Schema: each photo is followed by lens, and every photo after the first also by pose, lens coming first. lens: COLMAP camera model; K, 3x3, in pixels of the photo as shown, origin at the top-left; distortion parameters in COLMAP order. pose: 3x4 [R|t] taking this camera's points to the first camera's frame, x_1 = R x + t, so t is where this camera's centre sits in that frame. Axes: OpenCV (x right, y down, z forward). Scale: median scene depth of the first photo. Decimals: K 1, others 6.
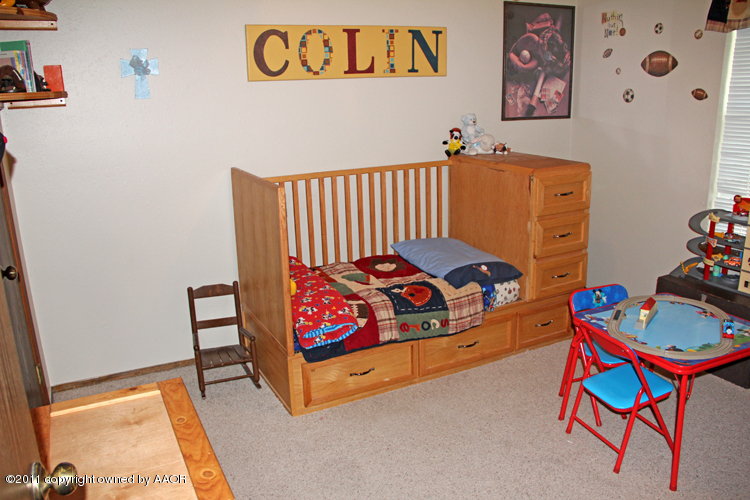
lens RADIAL K [[625.8, 0, 371.7], [0, 625.8, 257.4], [0, 0, 1]] dist [-0.177542, 0.151273]
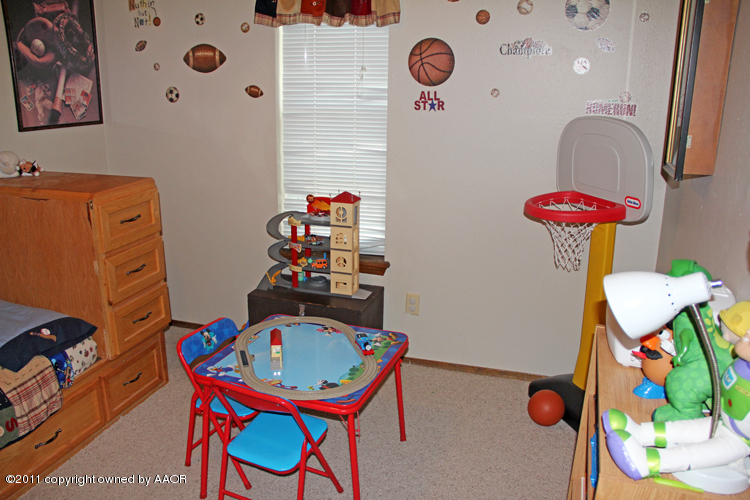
lens RADIAL K [[625.8, 0, 371.7], [0, 625.8, 257.4], [0, 0, 1]] dist [-0.177542, 0.151273]
pose [[0.694660, -0.169393, 0.699109, -0.035891], [0.167329, 0.983270, 0.071980, -0.057473], [-0.699606, 0.066980, 0.711382, 0.209169]]
